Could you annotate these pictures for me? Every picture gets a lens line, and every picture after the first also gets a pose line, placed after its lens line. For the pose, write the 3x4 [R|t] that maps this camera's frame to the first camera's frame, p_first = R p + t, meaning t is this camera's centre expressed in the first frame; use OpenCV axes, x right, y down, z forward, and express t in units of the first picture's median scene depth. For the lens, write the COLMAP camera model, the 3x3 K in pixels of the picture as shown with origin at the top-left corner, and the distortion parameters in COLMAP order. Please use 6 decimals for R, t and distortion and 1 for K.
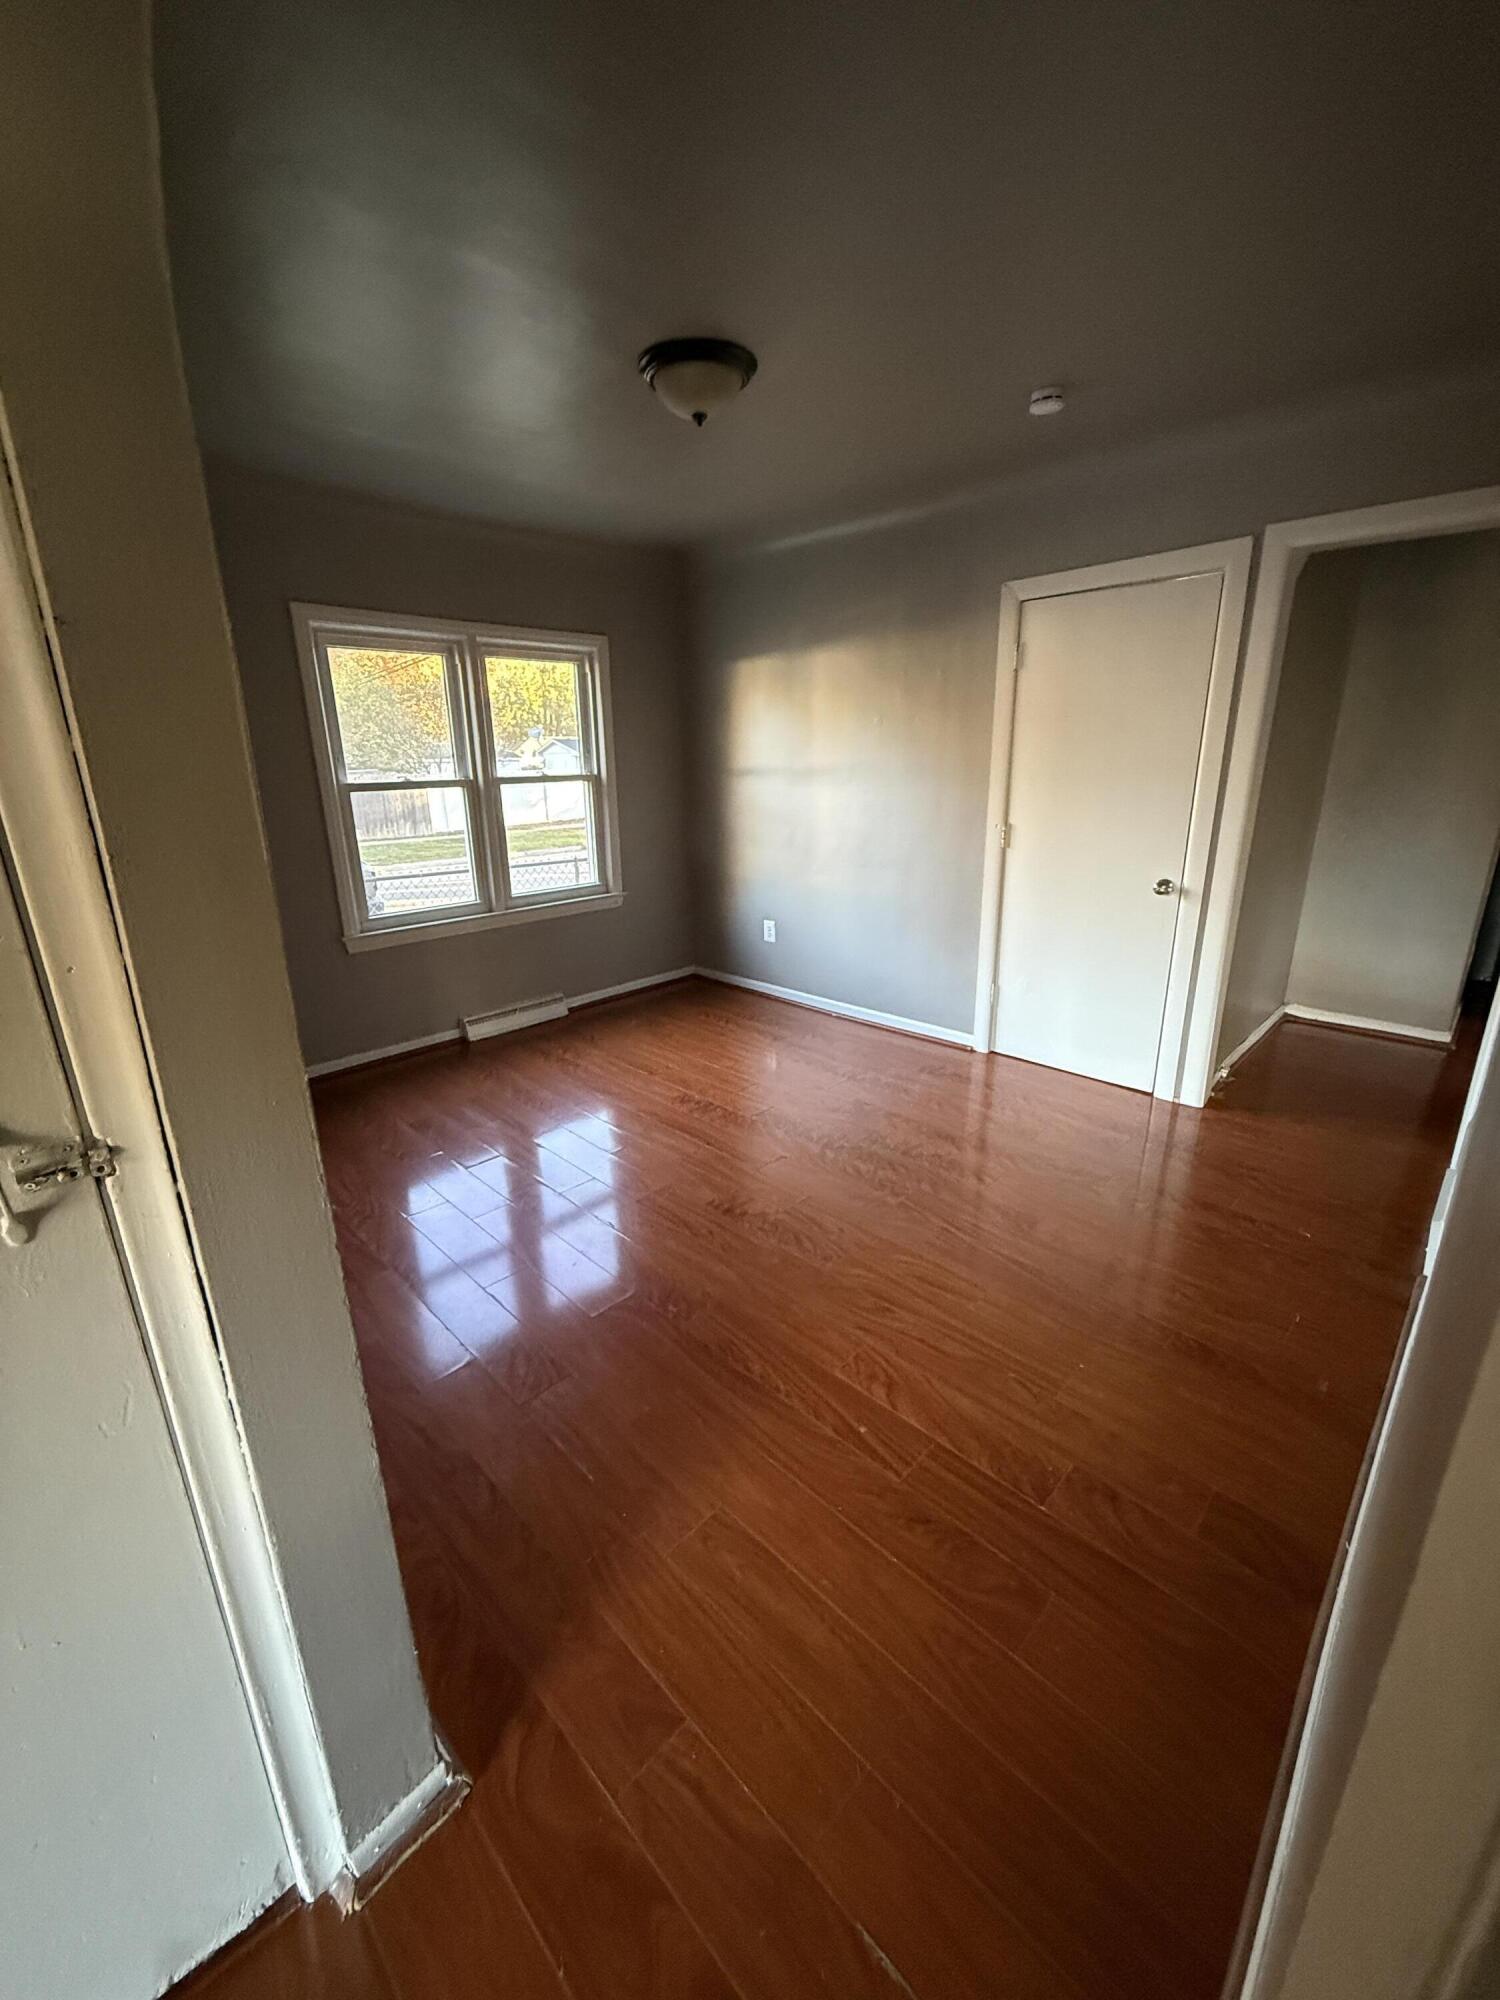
lens RADIAL K [[803.3, 0, 749.3], [0, 803.3, 992.6], [0, 0, 1]] dist [0.003021, 0.000207]
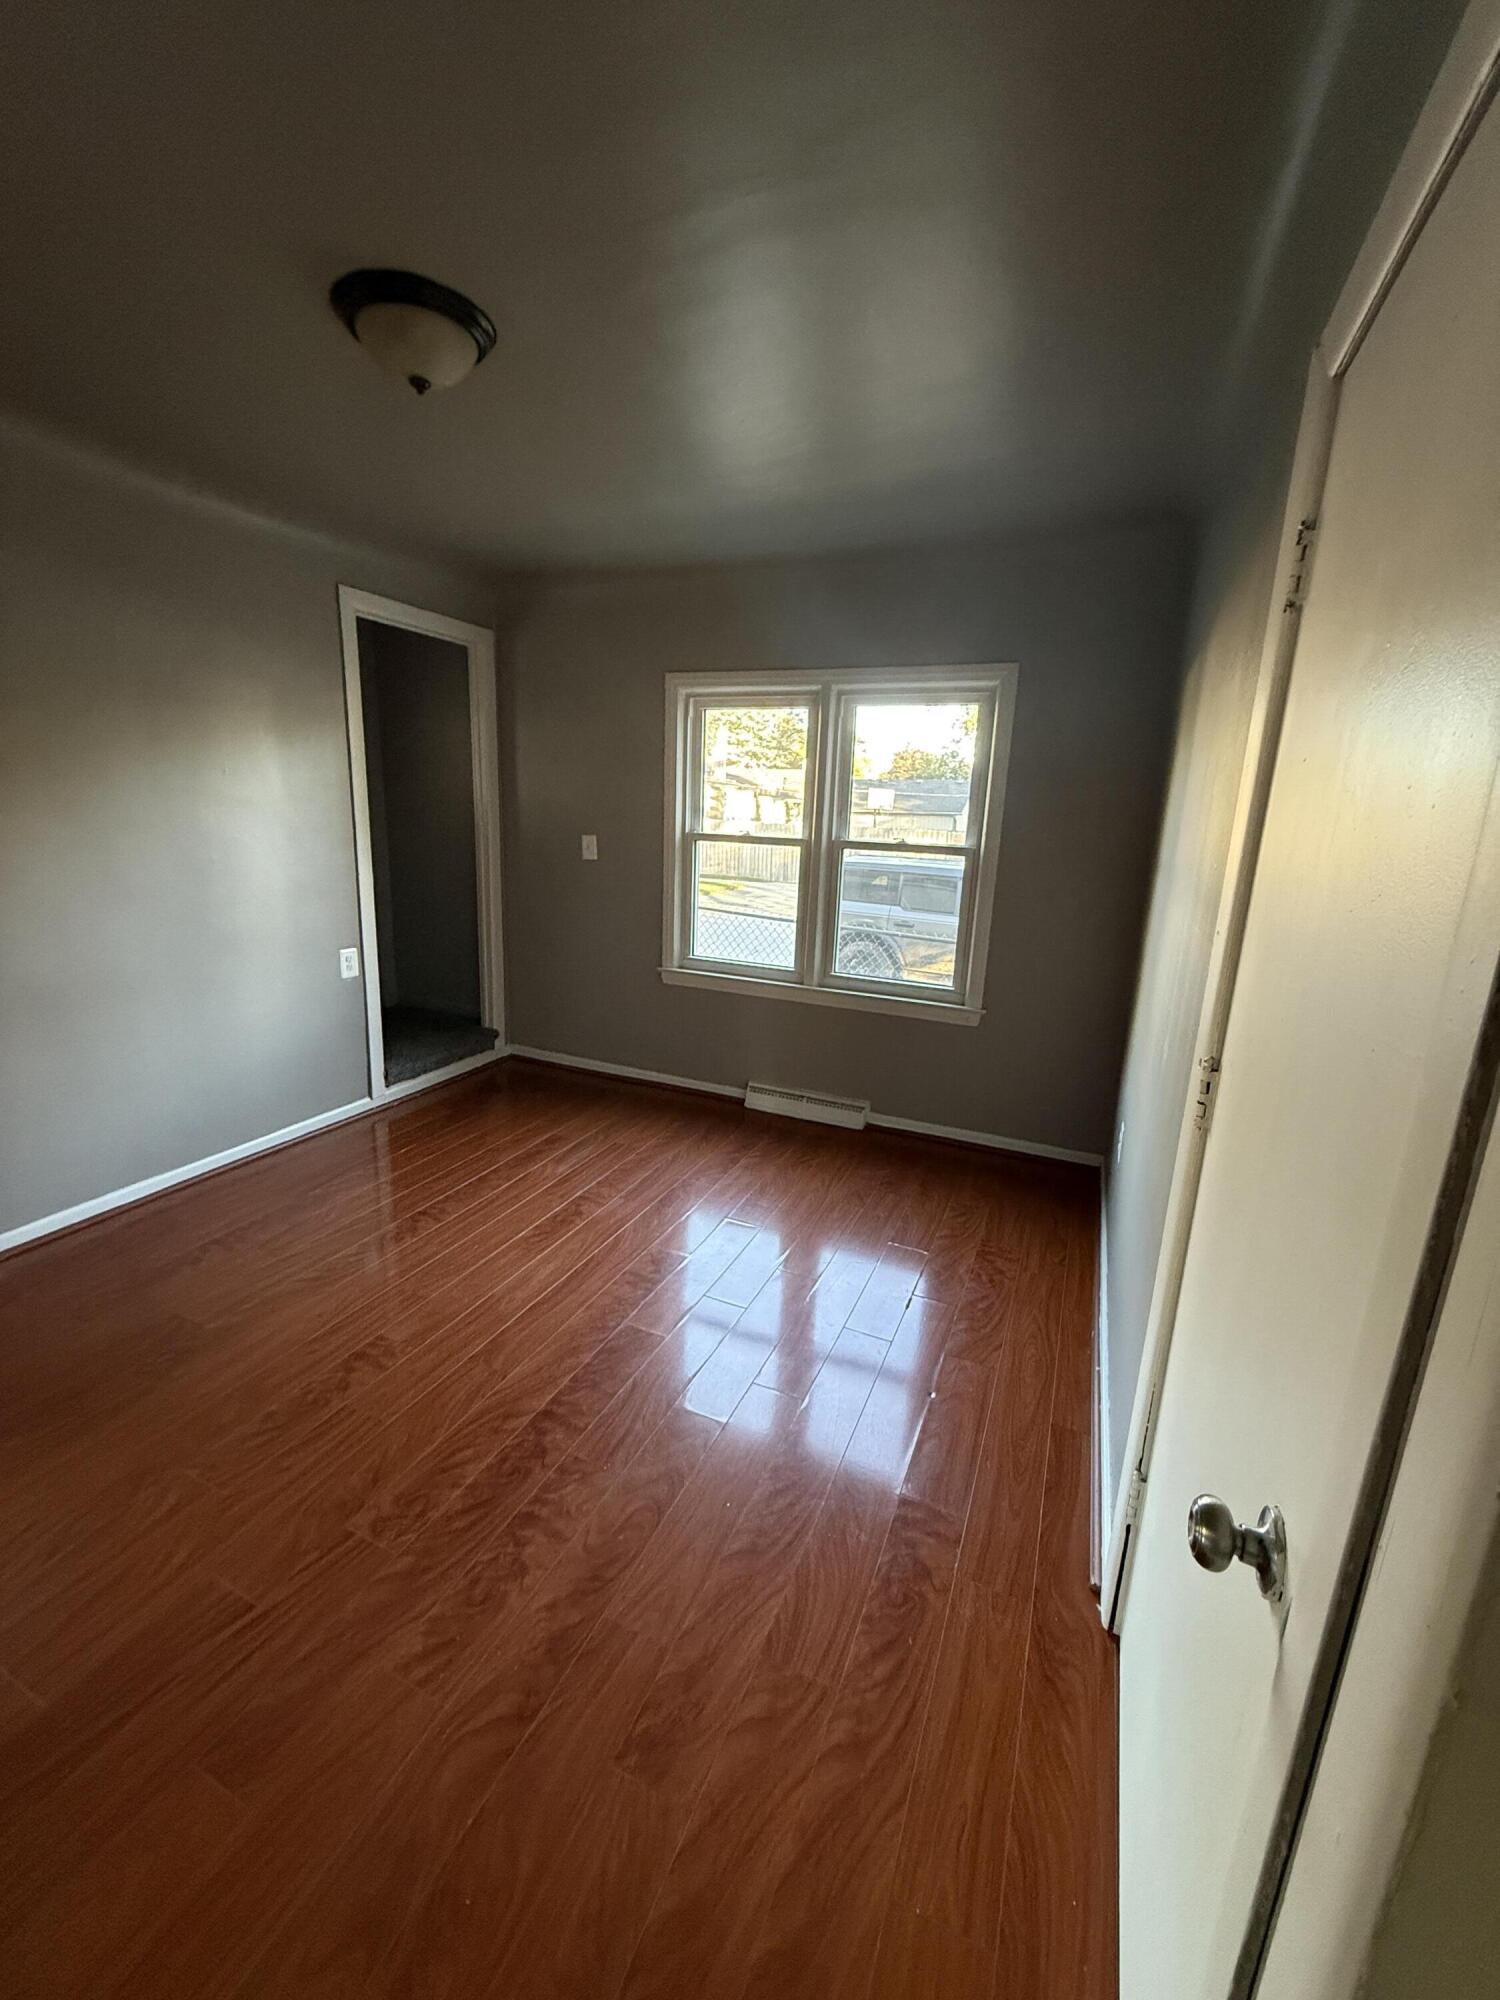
lens RADIAL K [[795.0, 0, 743.9], [0, 795.0, 991.9], [0, 0, 1]] dist [0.000525, -0.000140]
pose [[0.347253, 0.239776, -0.906600, 0.474915], [-0.313268, 0.940883, 0.128852, -0.189246], [0.883900, 0.239265, 0.401838, 0.594382]]
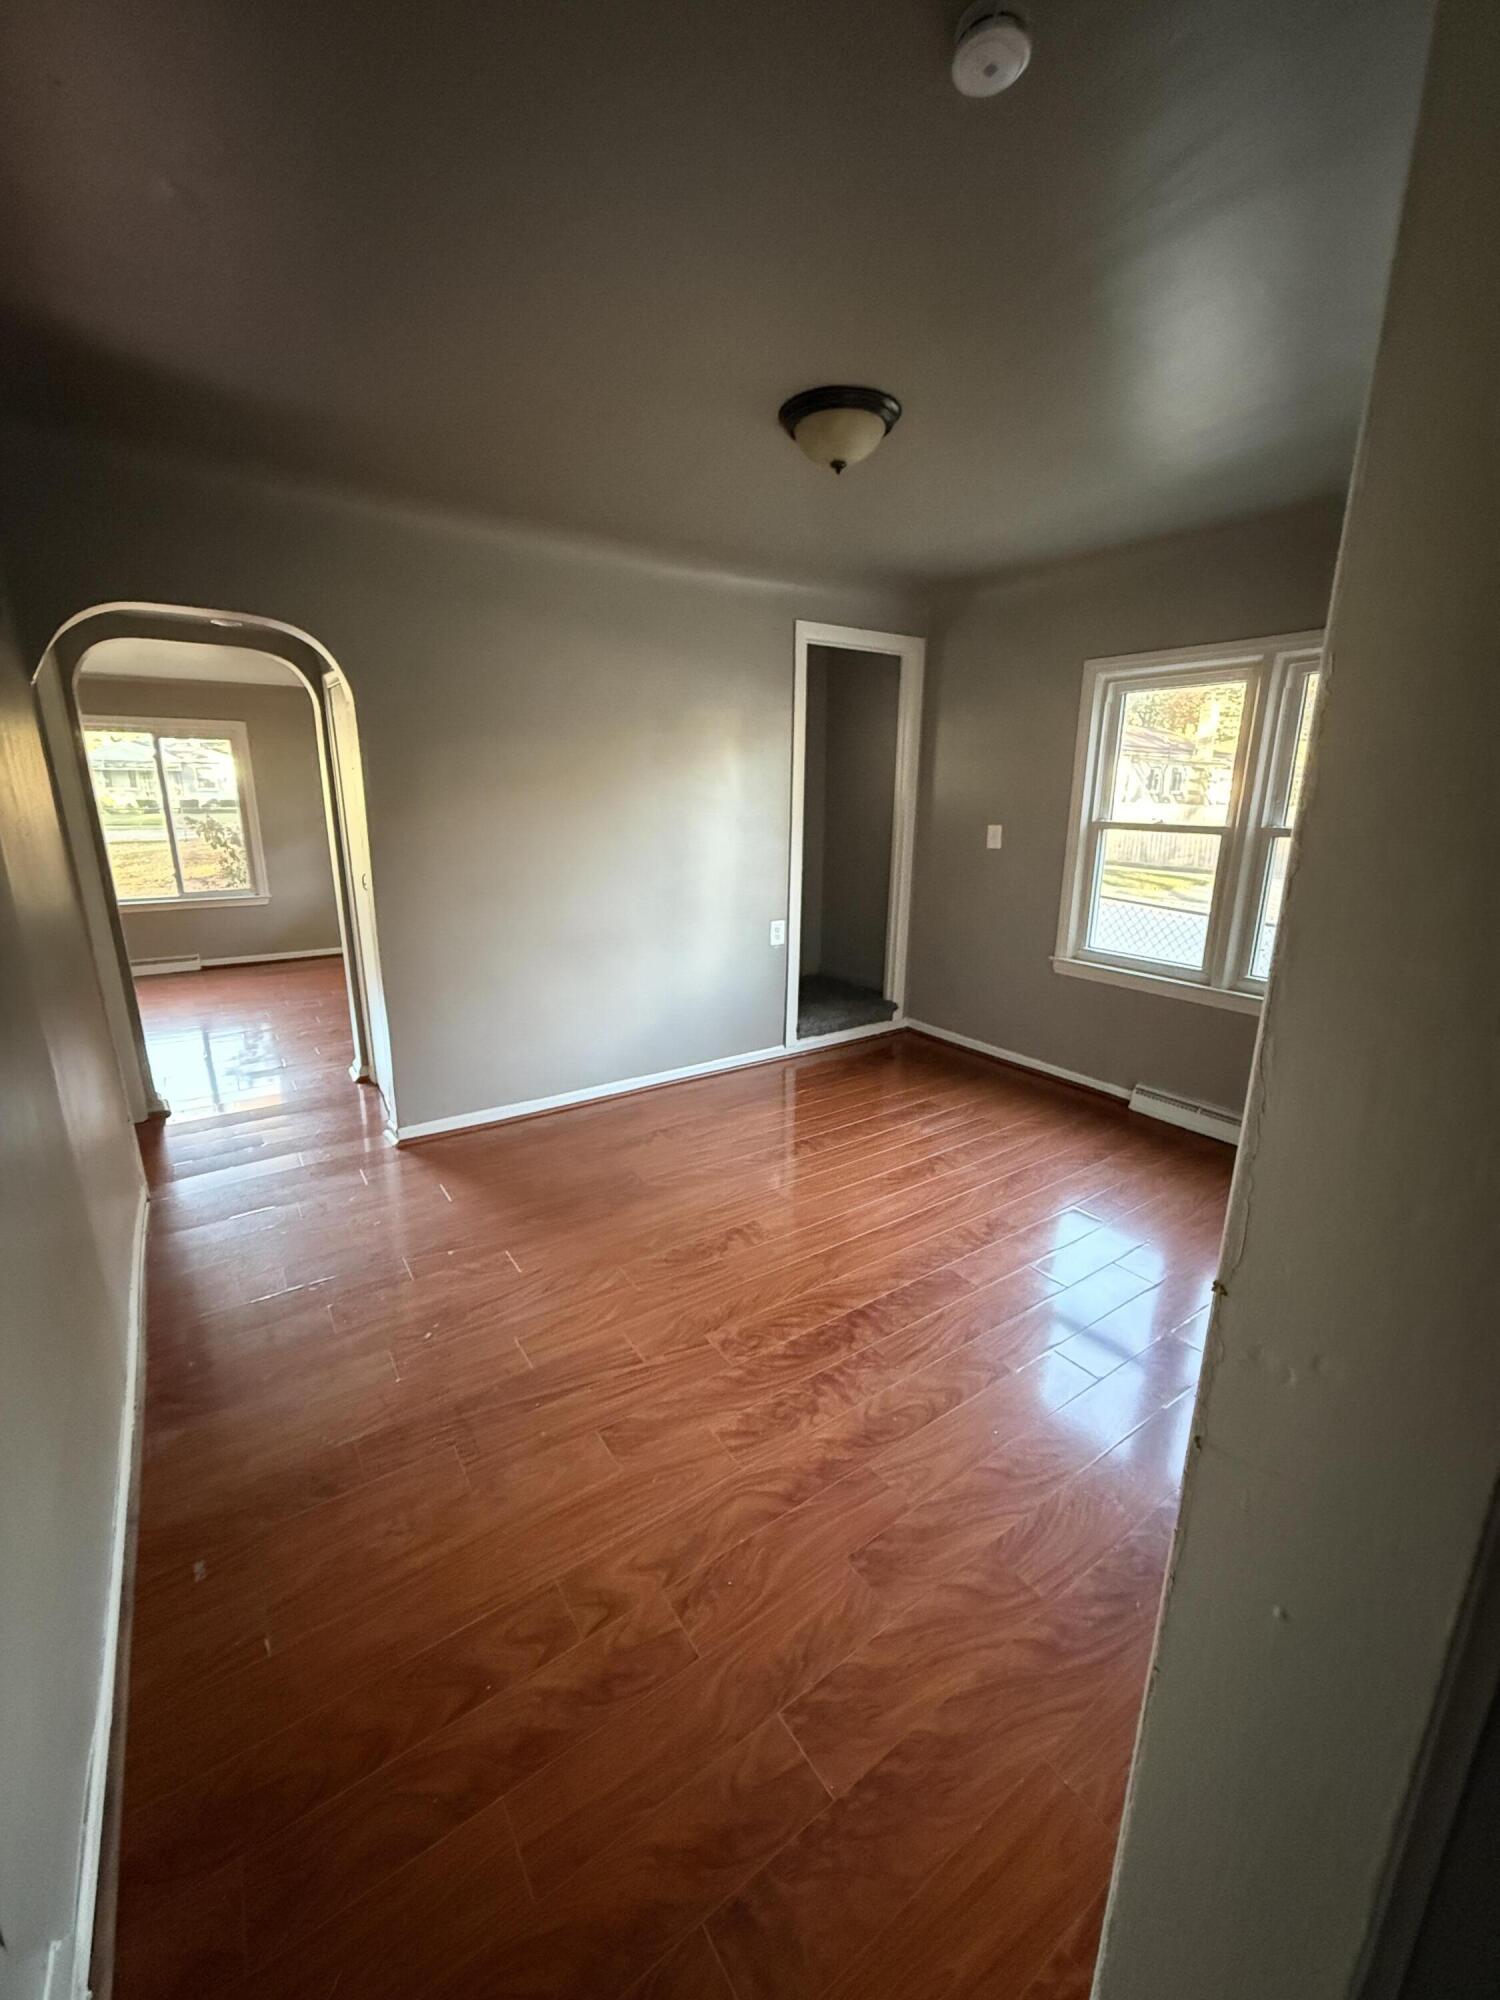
lens RADIAL K [[795.0, 0, 743.9], [0, 795.0, 991.9], [0, 0, 1]] dist [0.000525, -0.000140]
pose [[-0.191575, 0.259596, -0.946525, 0.555786], [-0.286979, 0.907425, 0.306956, -0.211022], [0.938585, 0.330438, -0.099342, 0.642897]]
